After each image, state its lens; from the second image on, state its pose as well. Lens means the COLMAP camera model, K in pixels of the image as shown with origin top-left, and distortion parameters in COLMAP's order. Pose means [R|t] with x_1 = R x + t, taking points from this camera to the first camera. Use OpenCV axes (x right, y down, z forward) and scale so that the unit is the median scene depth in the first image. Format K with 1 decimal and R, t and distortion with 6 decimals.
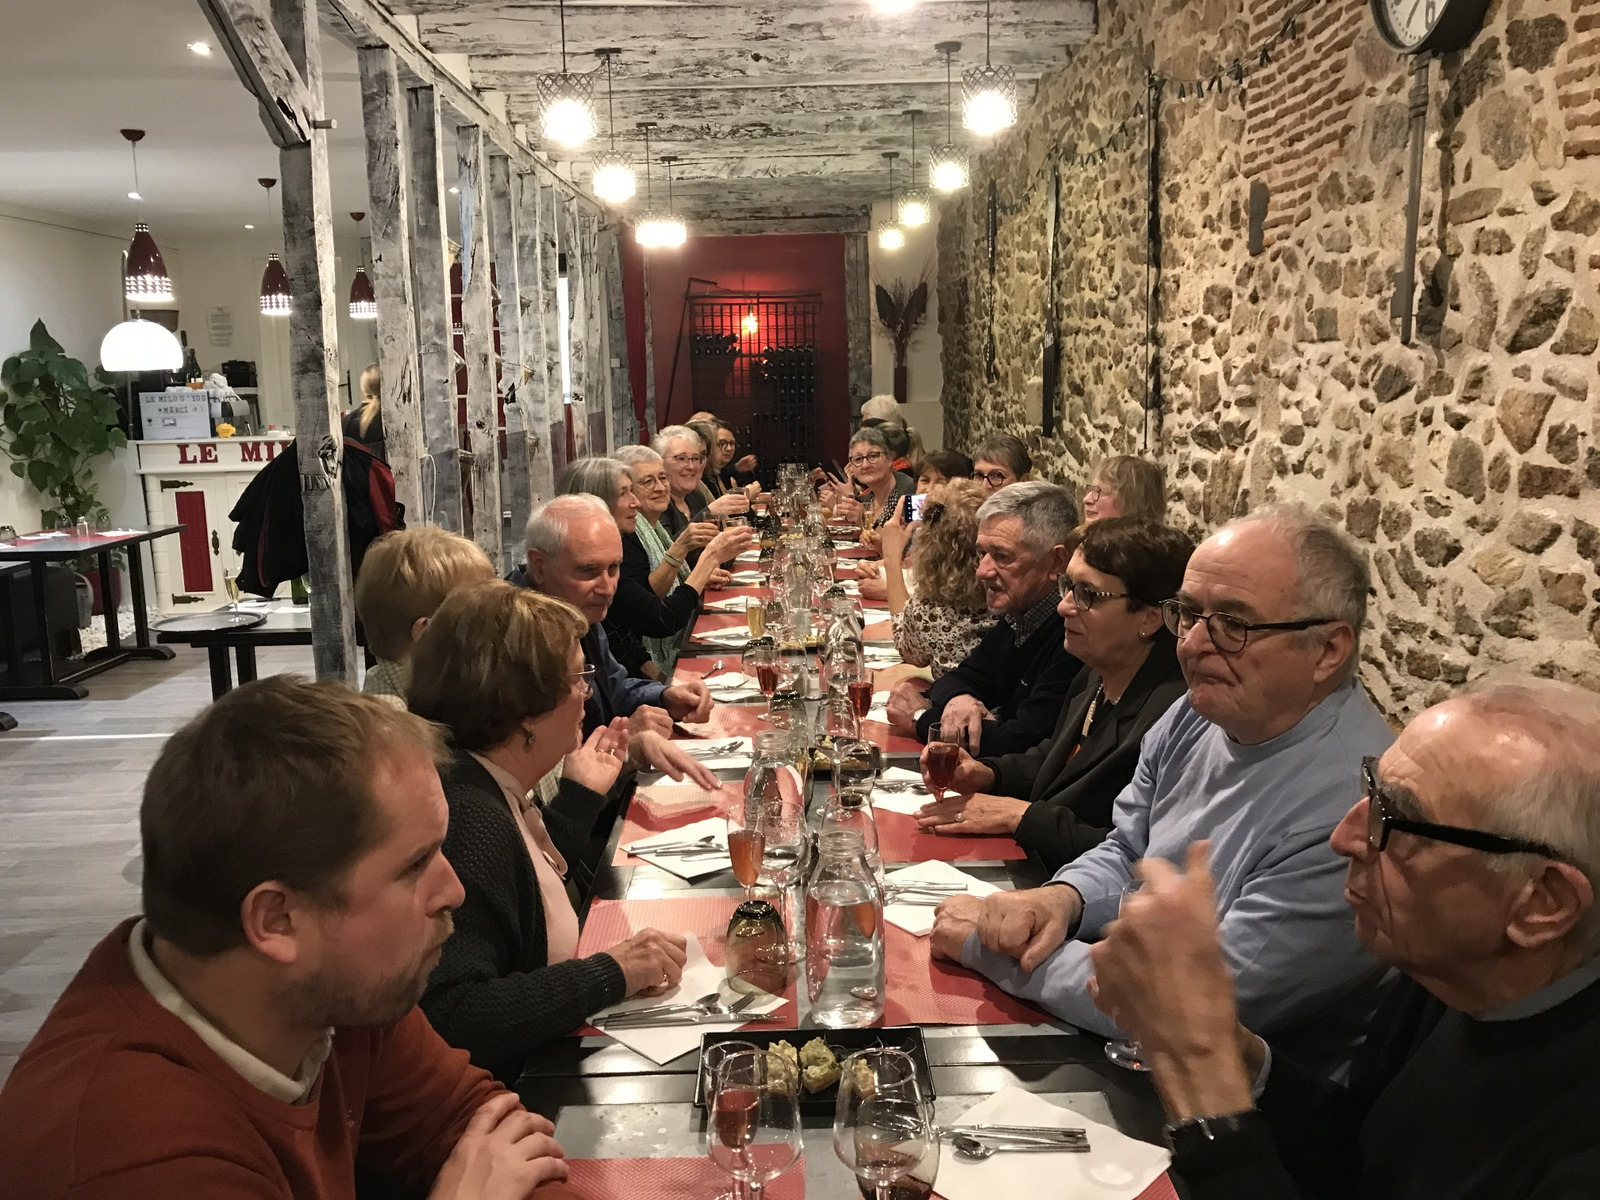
lens RADIAL K [[1319.2, 0, 781.7], [0, 1319.2, 599.7], [0, 0, 1]] dist [0.039352, -0.073961]
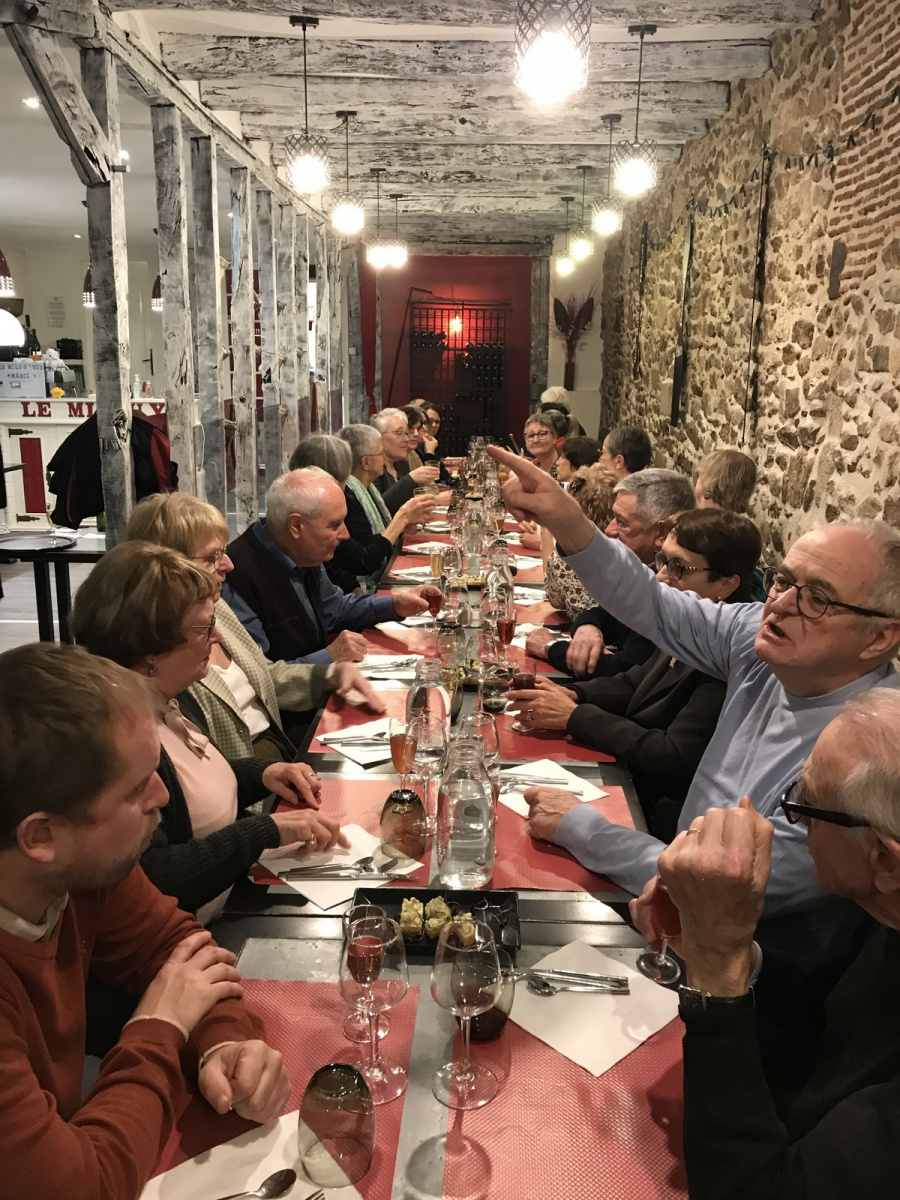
lens RADIAL K [[992.0, 0, 455.2], [0, 992.0, 604.8], [0, 0, 1]] dist [-0.005820, 0.036044]
pose [[0.998785, 0.044910, -0.020277, 0.016295], [-0.043273, 0.996243, 0.075015, -0.014321], [0.023569, -0.074046, 0.996976, 0.002760]]
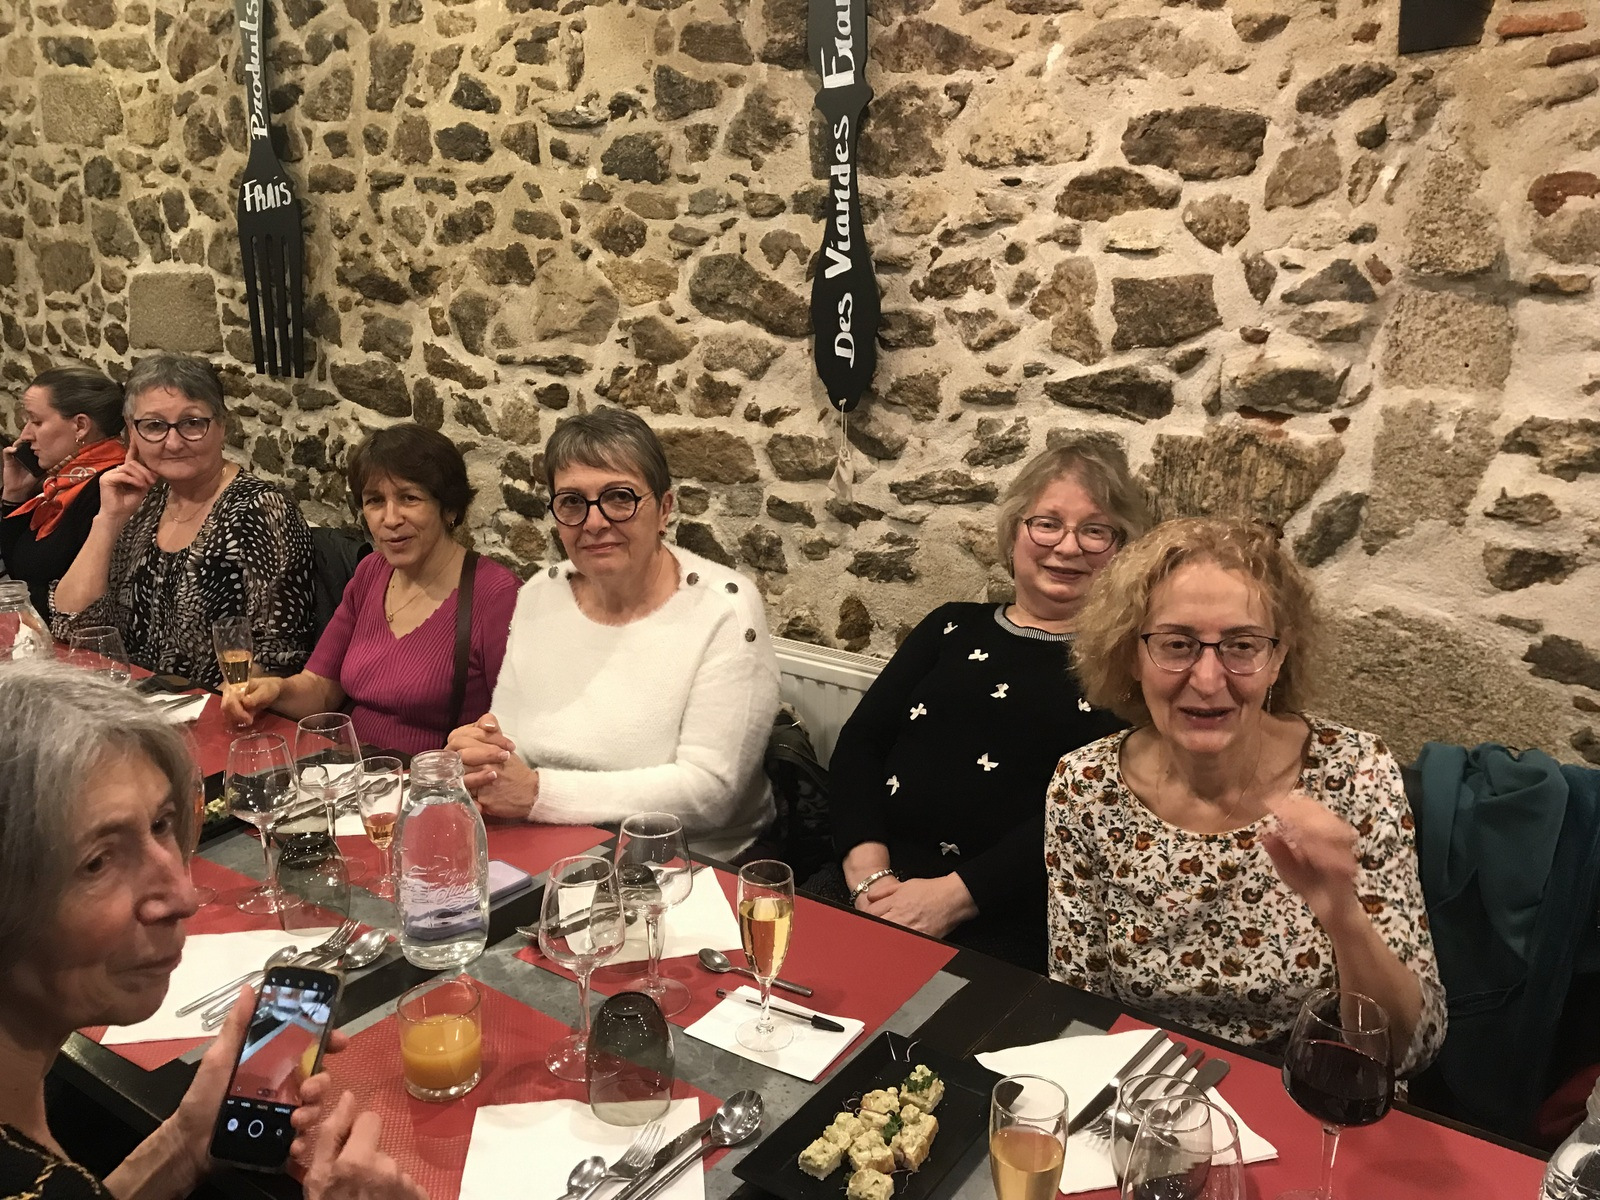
lens RADIAL K [[1322.7, 0, 795.4], [0, 1322.7, 590.3], [0, 0, 1]] dist [-0.005820, 0.036044]
pose [[0.573677, -0.171664, 0.800891, -0.174795], [0.113012, 0.985028, 0.130183, -0.106602], [-0.811248, 0.015827, 0.584488, 0.651966]]
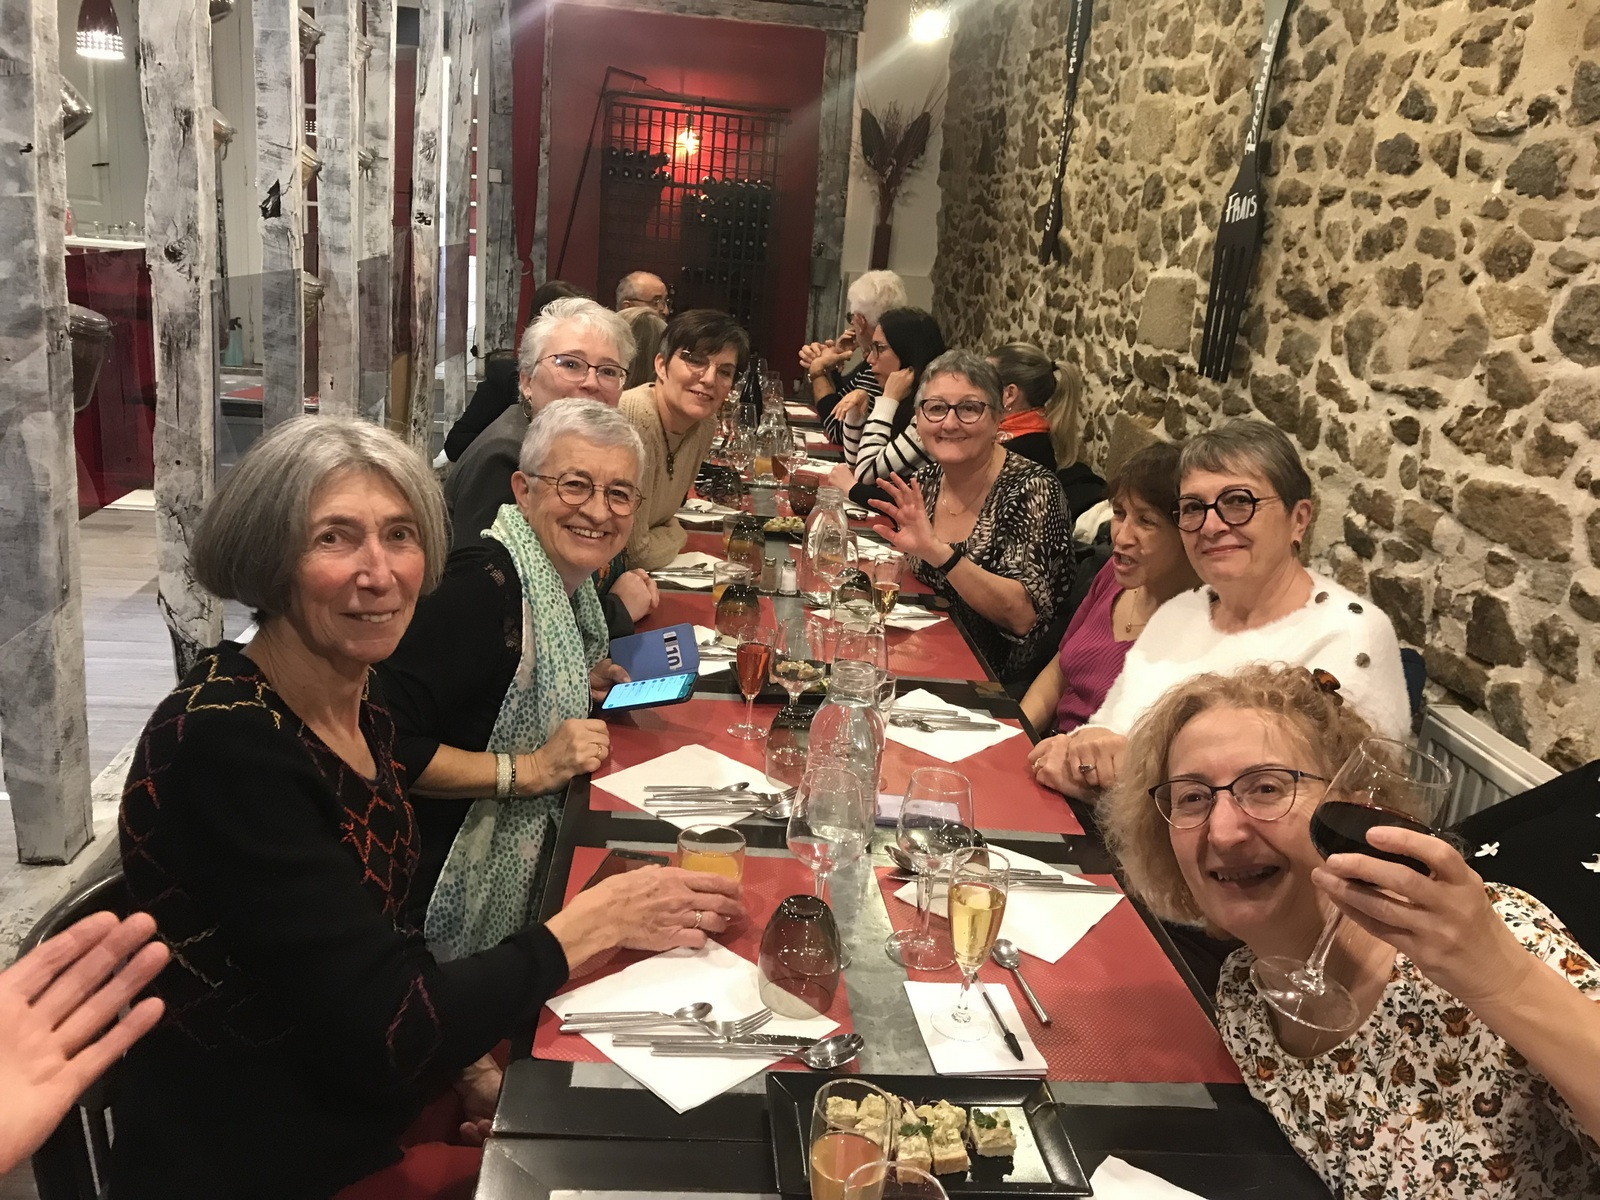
lens RADIAL K [[1322.7, 0, 795.4], [0, 1322.7, 590.3], [0, 0, 1]] dist [-0.005820, 0.036044]
pose [[0.991542, 0.081962, 0.100633, -0.040522], [-0.091770, 0.991040, 0.097051, -0.091493], [-0.091777, -0.105465, 0.990179, 0.560515]]
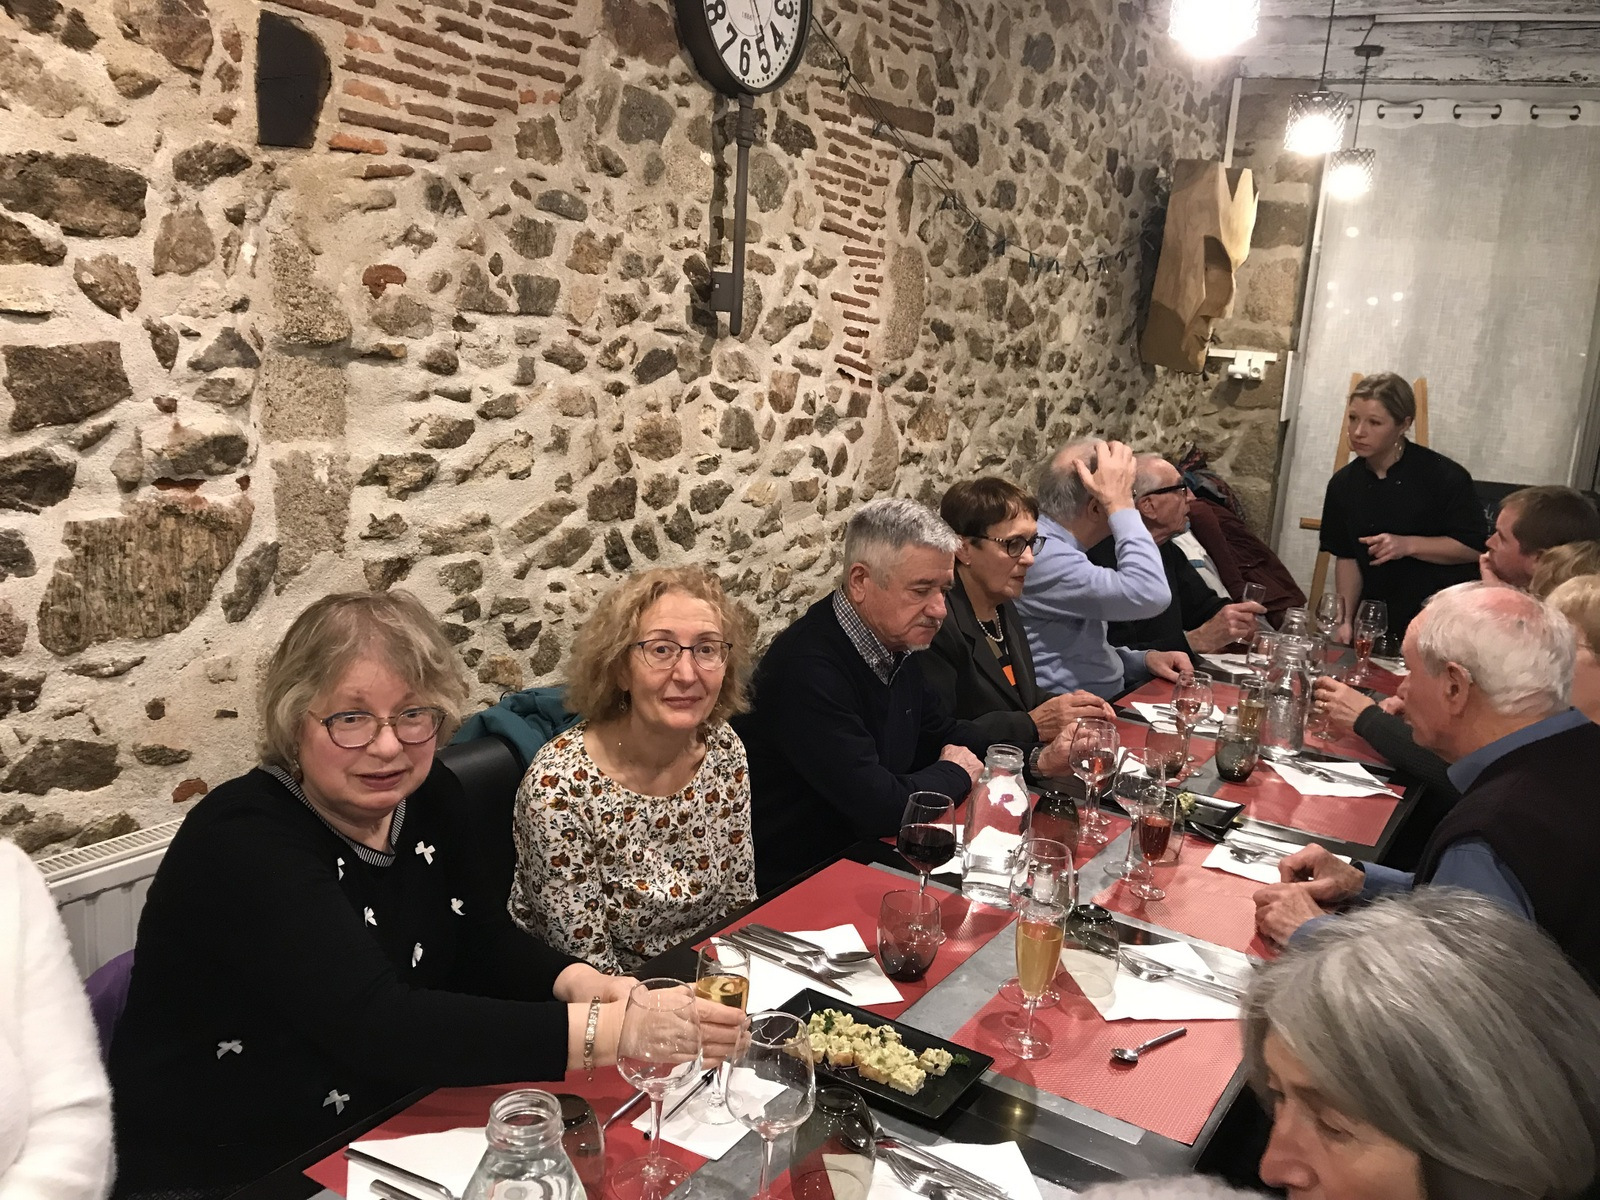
lens RADIAL K [[1322.7, 0, 795.4], [0, 1322.7, 590.3], [0, 0, 1]] dist [-0.005820, 0.036044]
pose [[-0.839977, -0.146930, 0.522350, -0.122091], [0.040146, 0.943176, 0.329861, -0.187842], [-0.541135, 0.298046, -0.786347, 1.011114]]
